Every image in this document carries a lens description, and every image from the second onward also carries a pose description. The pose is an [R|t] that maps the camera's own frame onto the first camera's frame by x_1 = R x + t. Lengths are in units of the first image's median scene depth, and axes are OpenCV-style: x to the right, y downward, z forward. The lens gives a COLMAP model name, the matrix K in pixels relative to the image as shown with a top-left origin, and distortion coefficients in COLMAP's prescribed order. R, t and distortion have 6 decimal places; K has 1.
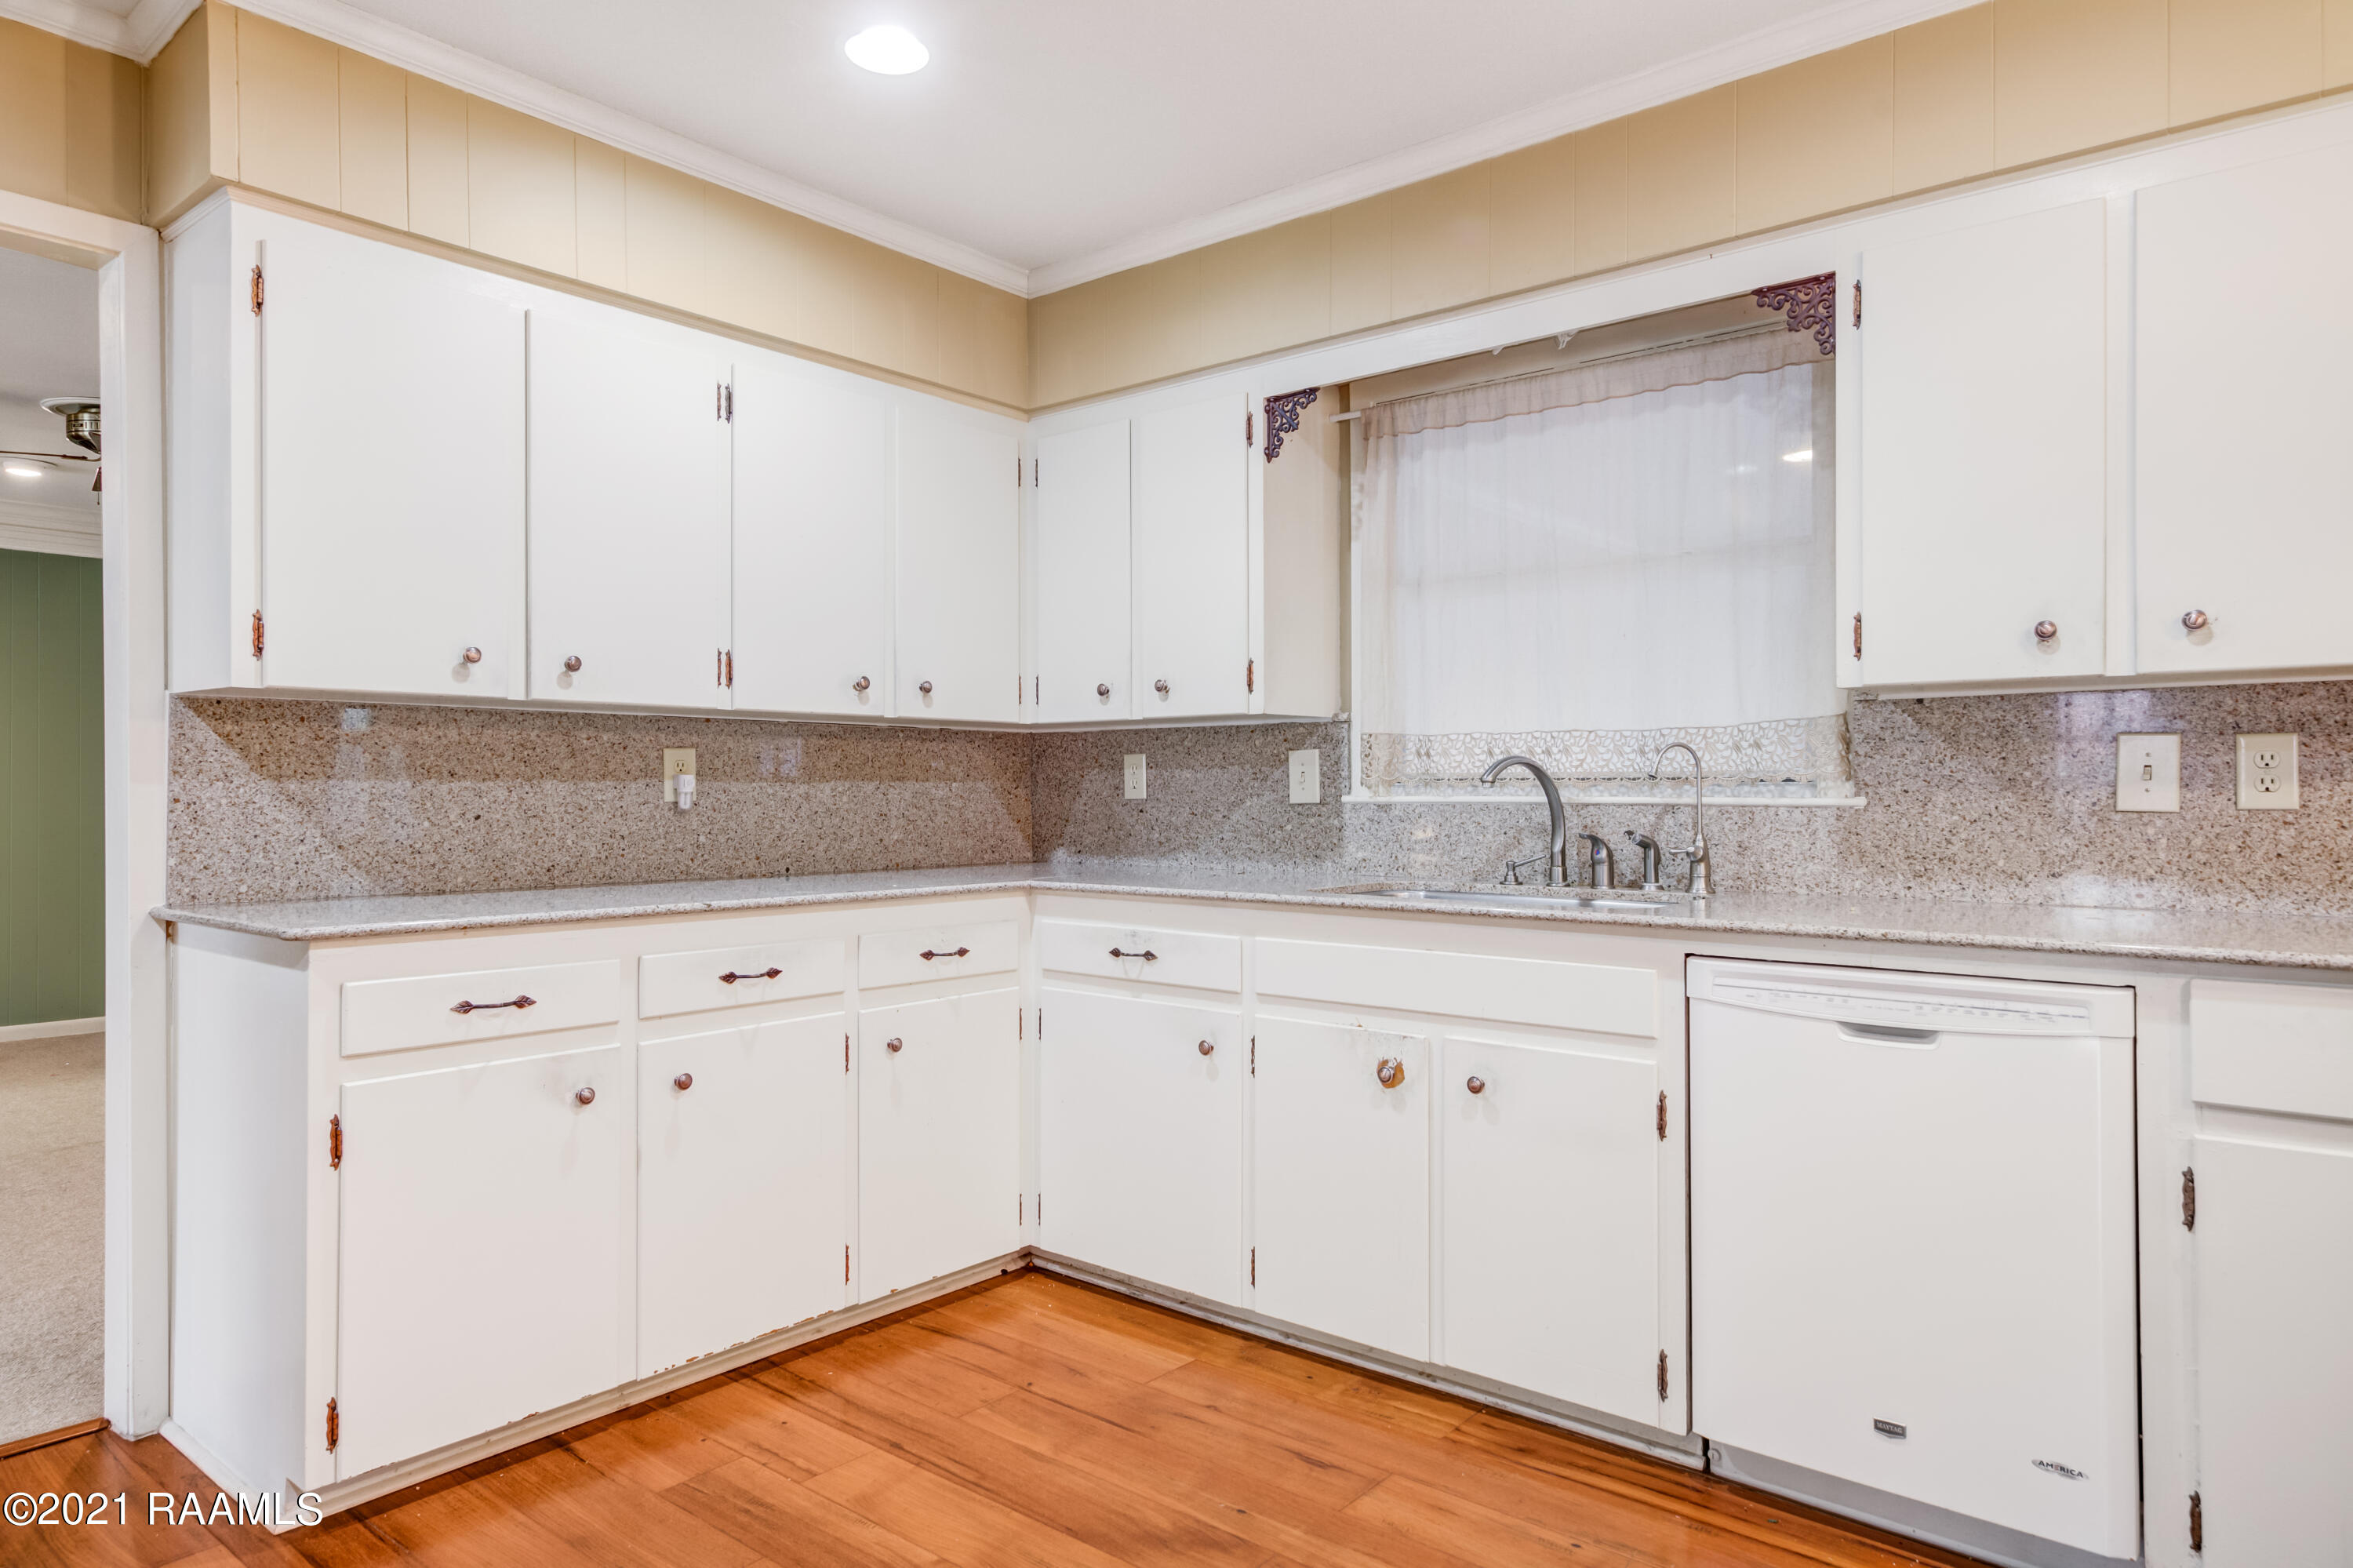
lens RADIAL K [[1425.7, 0, 1176.5], [0, 1425.7, 784.0], [0, 0, 1]] dist [0.017993, -0.003985]
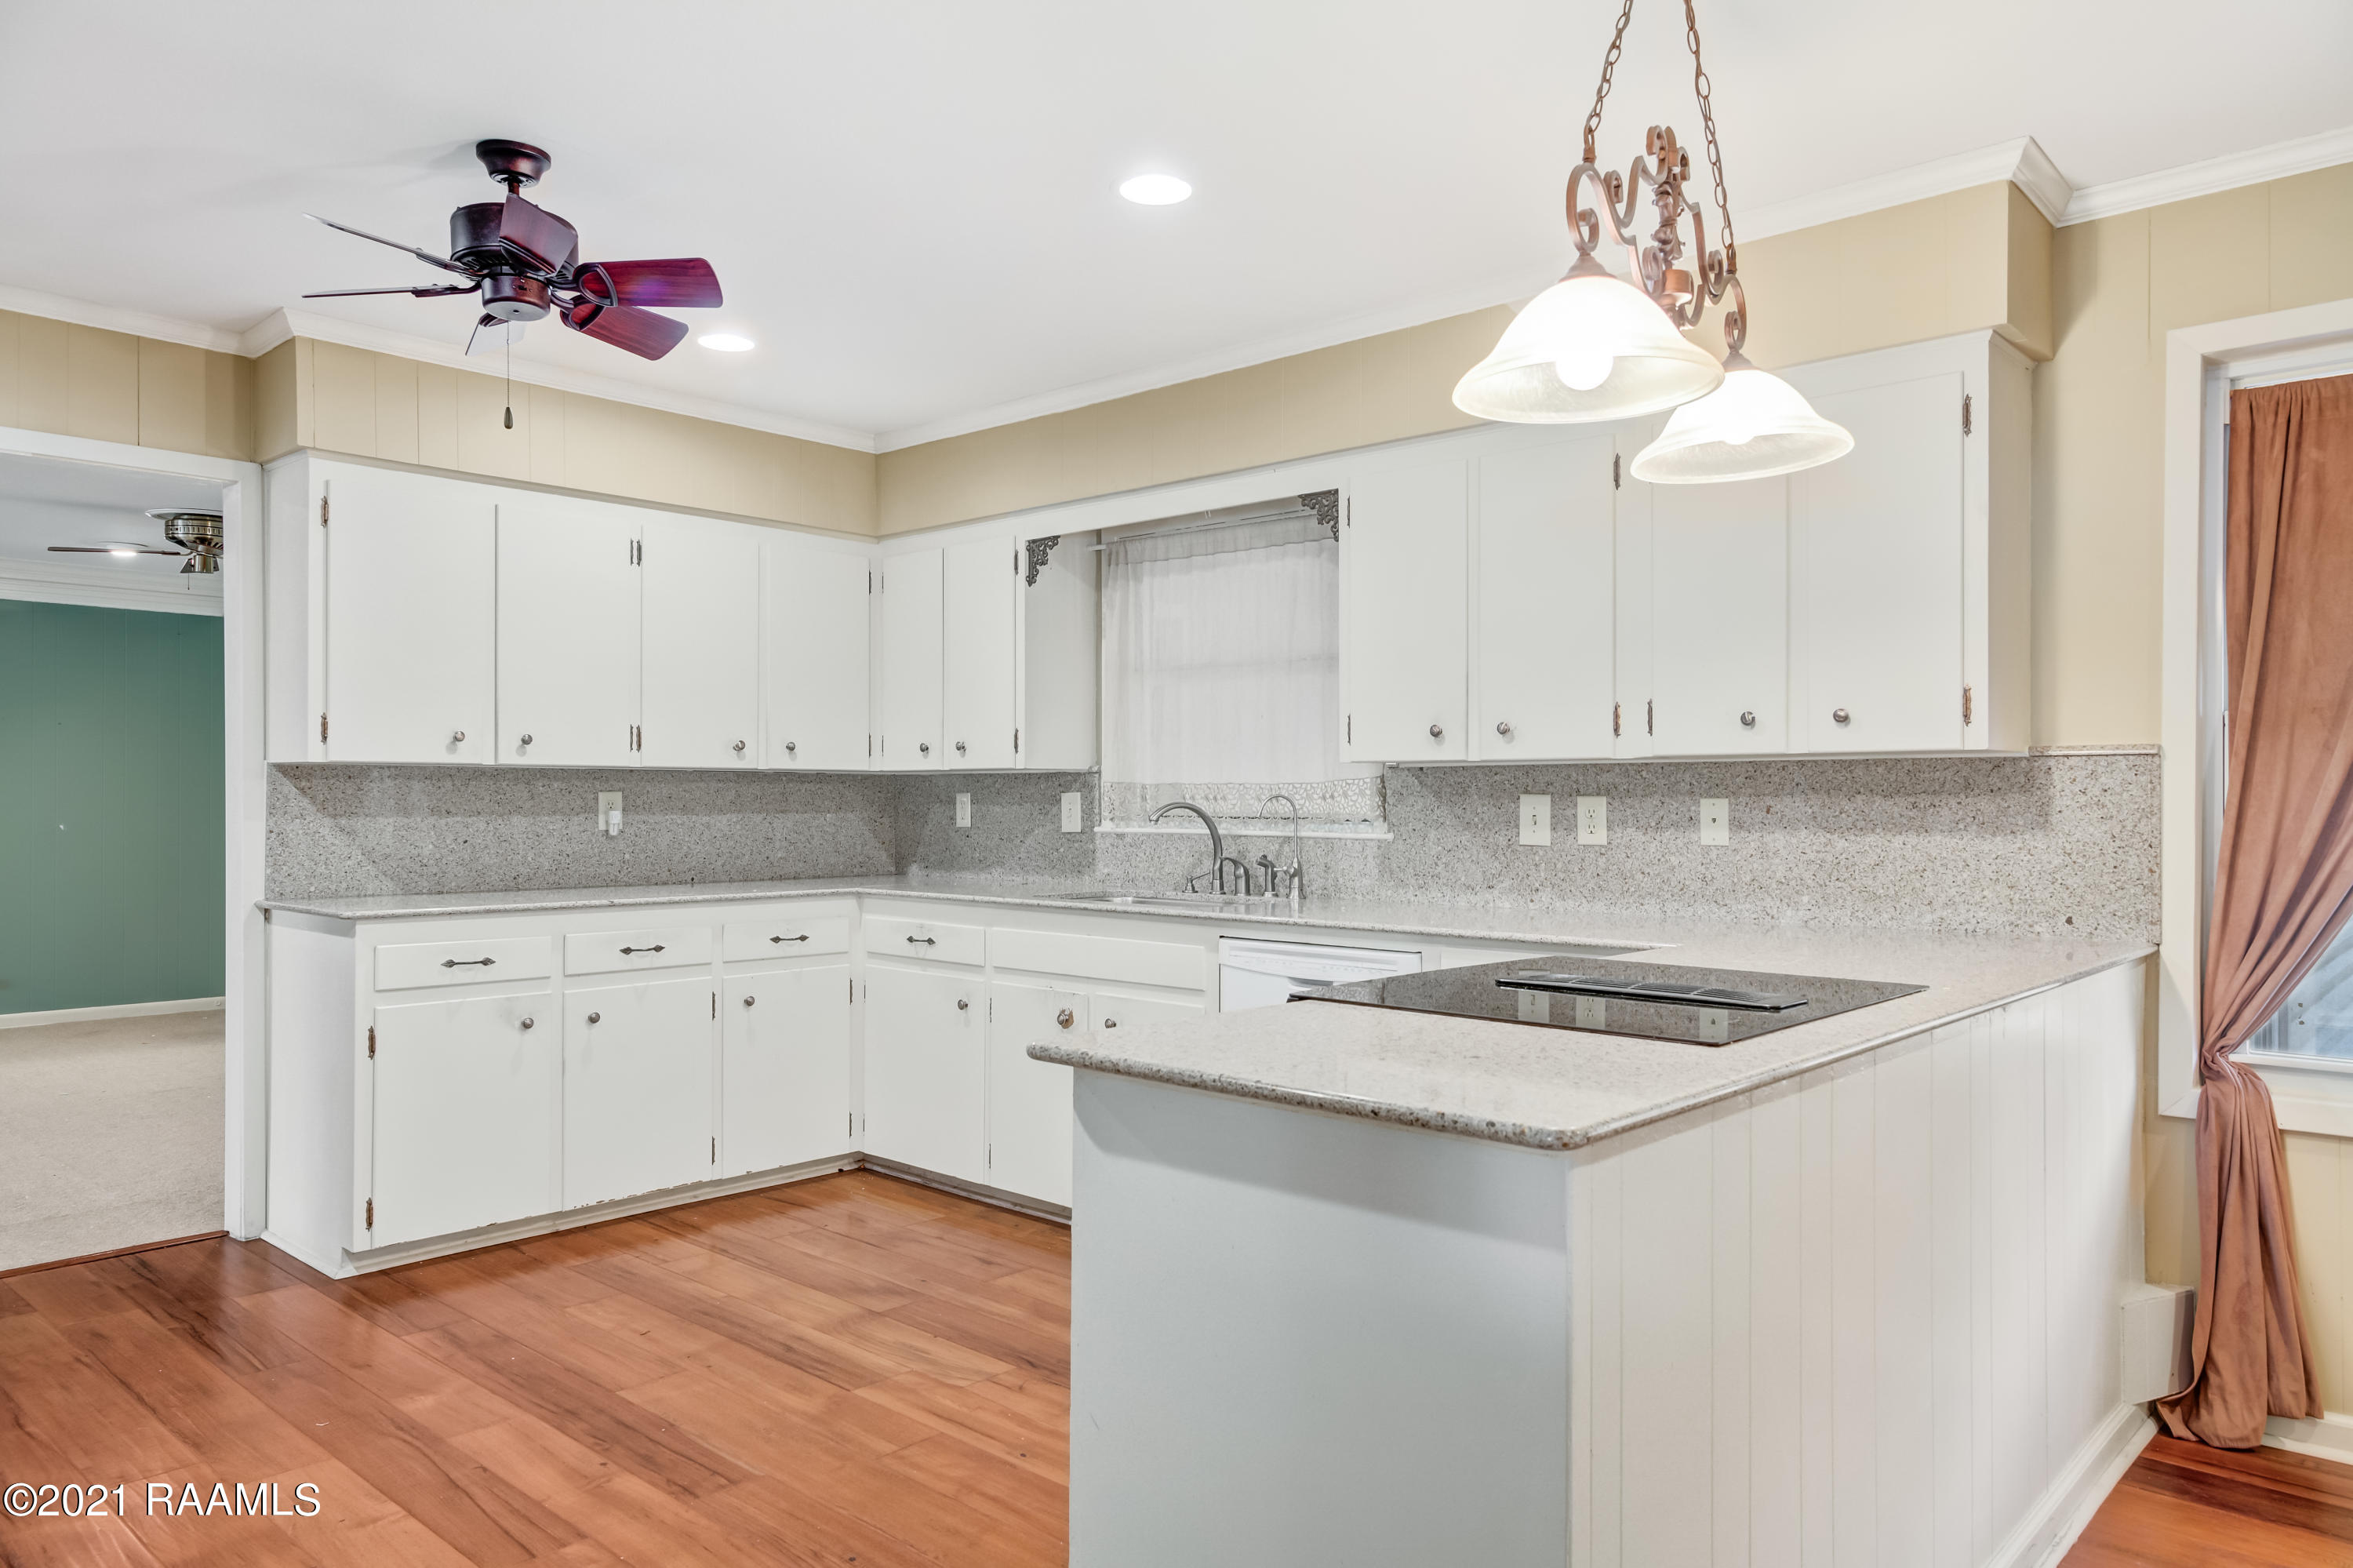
lens RADIAL K [[1533.2, 0, 1178.1], [0, 1533.2, 794.9], [0, 0, 1]] dist [0.016412, 0.000225]
pose [[0.998971, 0.003644, -0.045214, 0.307459], [-0.003541, 0.999991, 0.002359, -0.030632], [0.045222, -0.002196, 0.998975, -0.532643]]
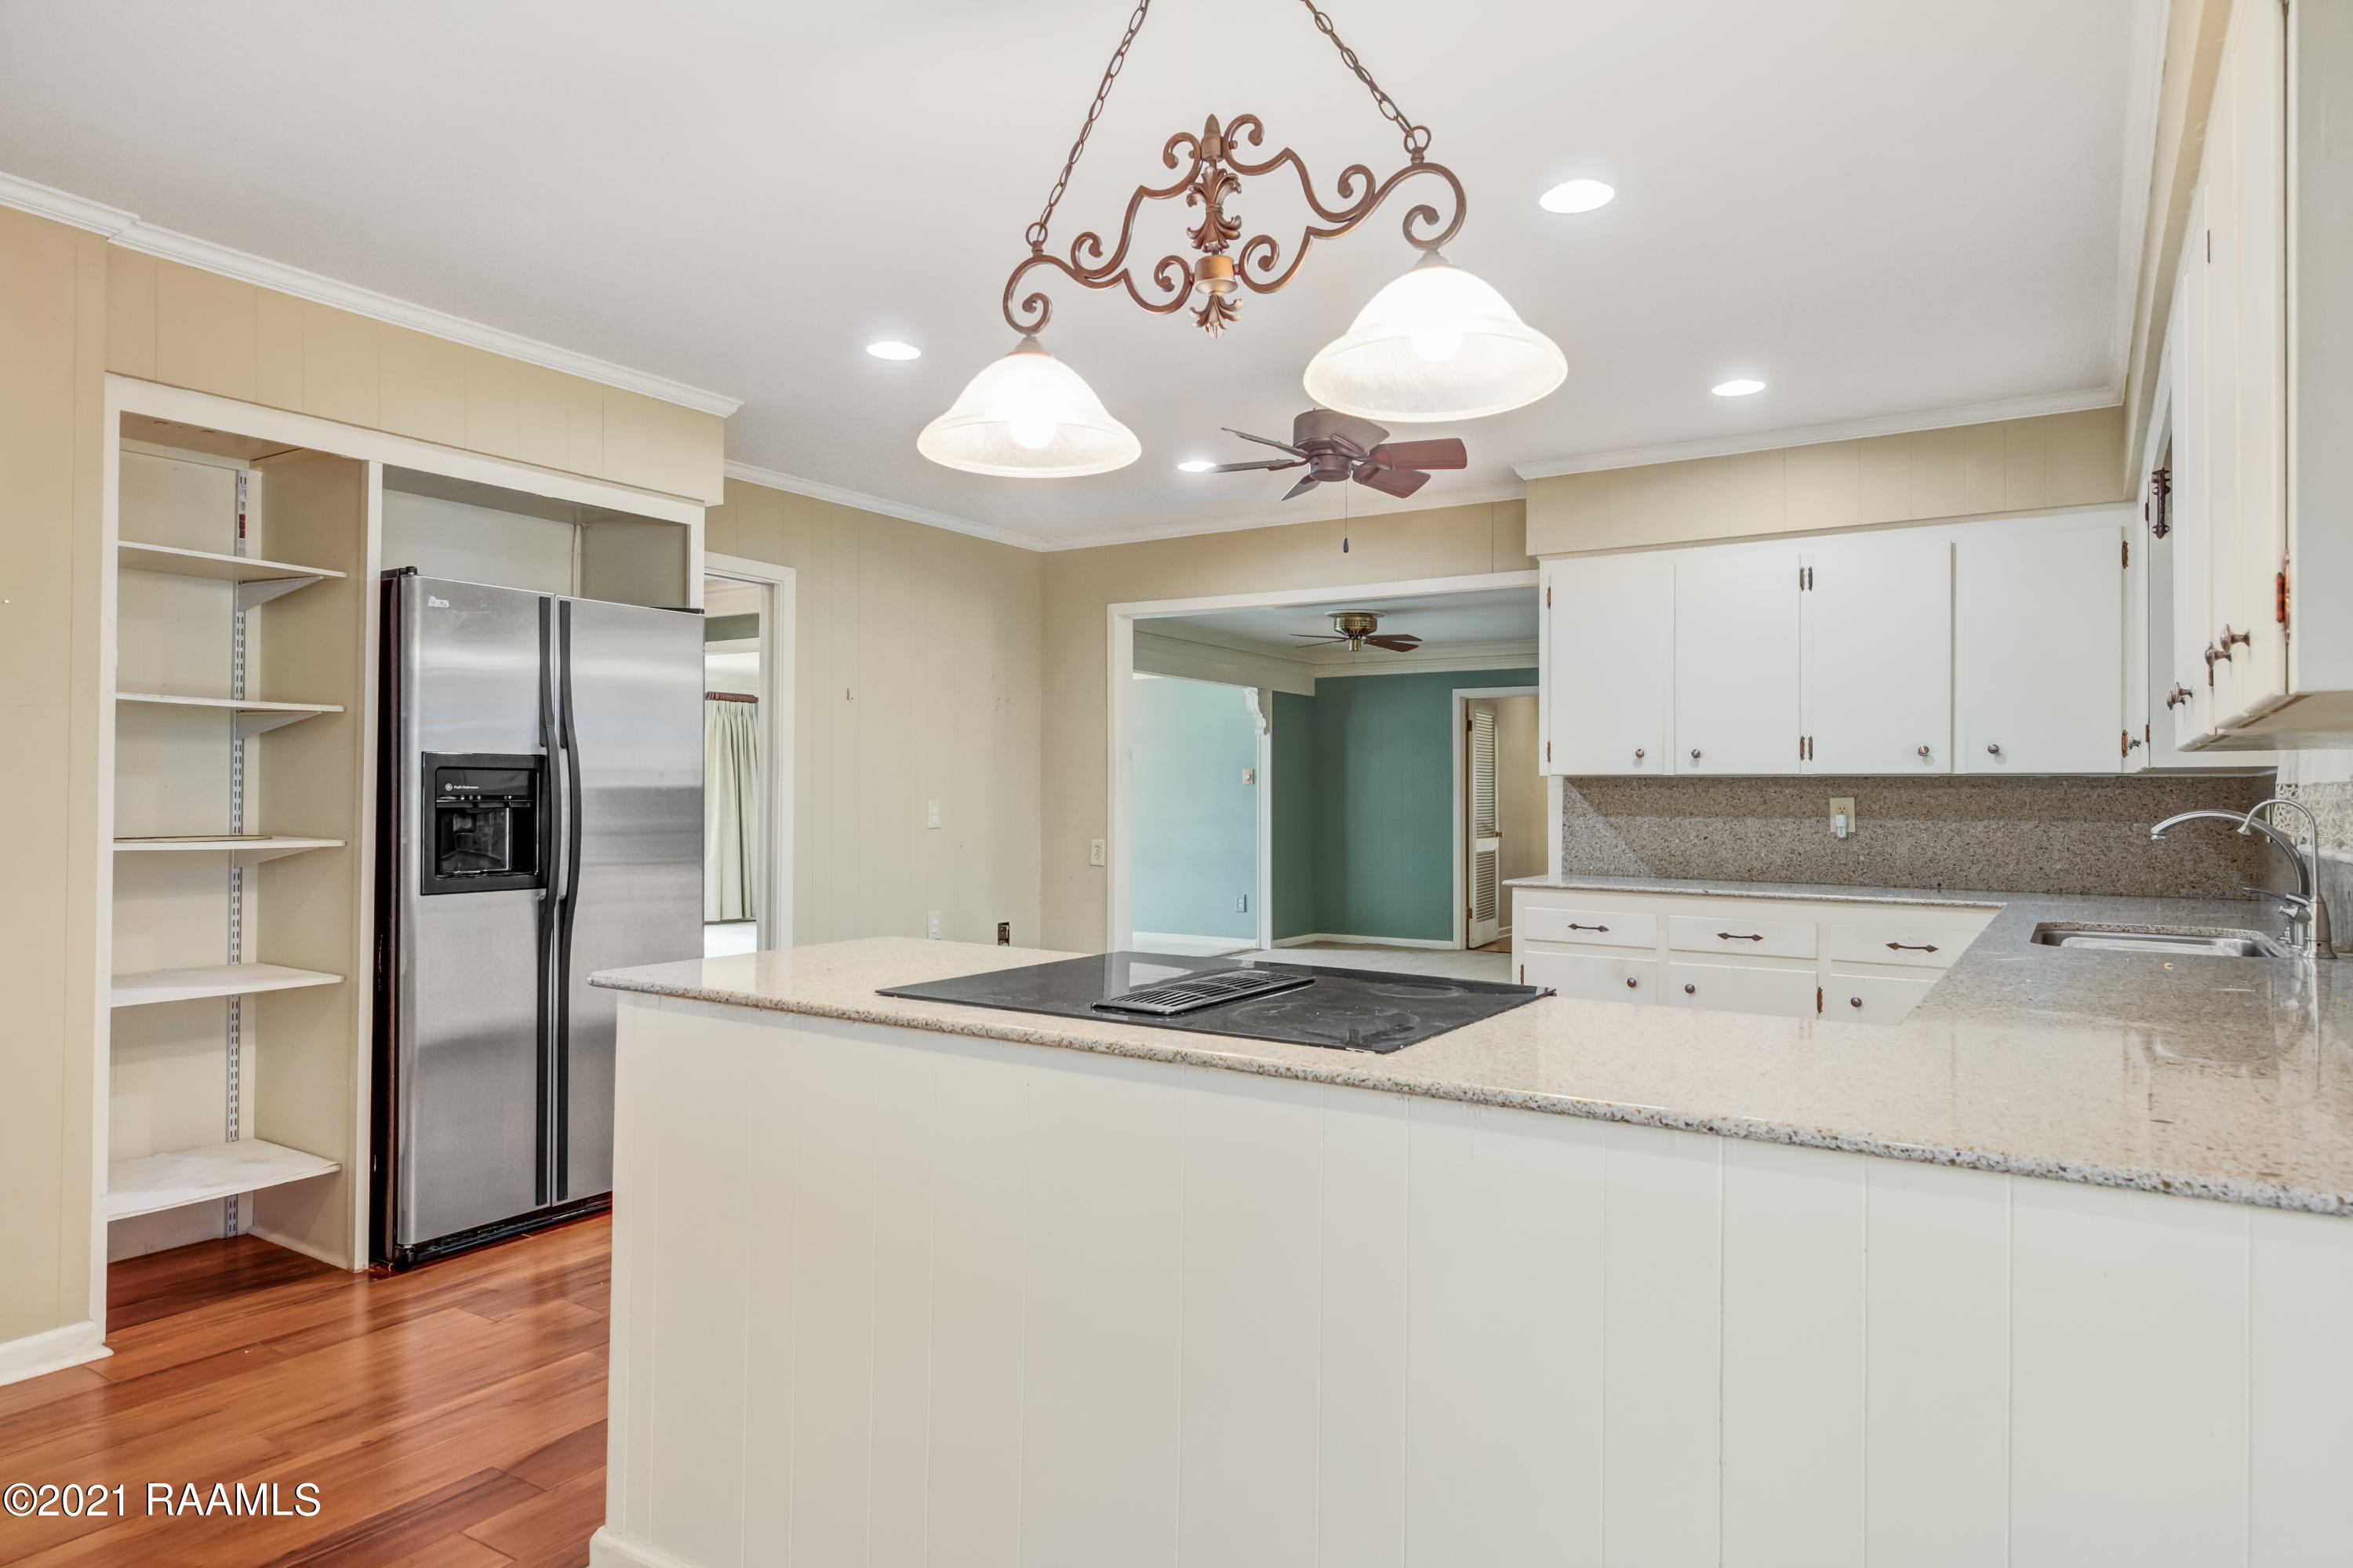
lens RADIAL K [[1403.6, 0, 1176.5], [0, 1403.6, 784.0], [0, 0, 1]] dist [0.018616, -0.000554]
pose [[0.121534, -0.006650, -0.992565, 1.173498], [-0.002544, 0.999972, -0.007012, -0.030016], [0.992584, 0.003377, 0.121513, 0.129692]]
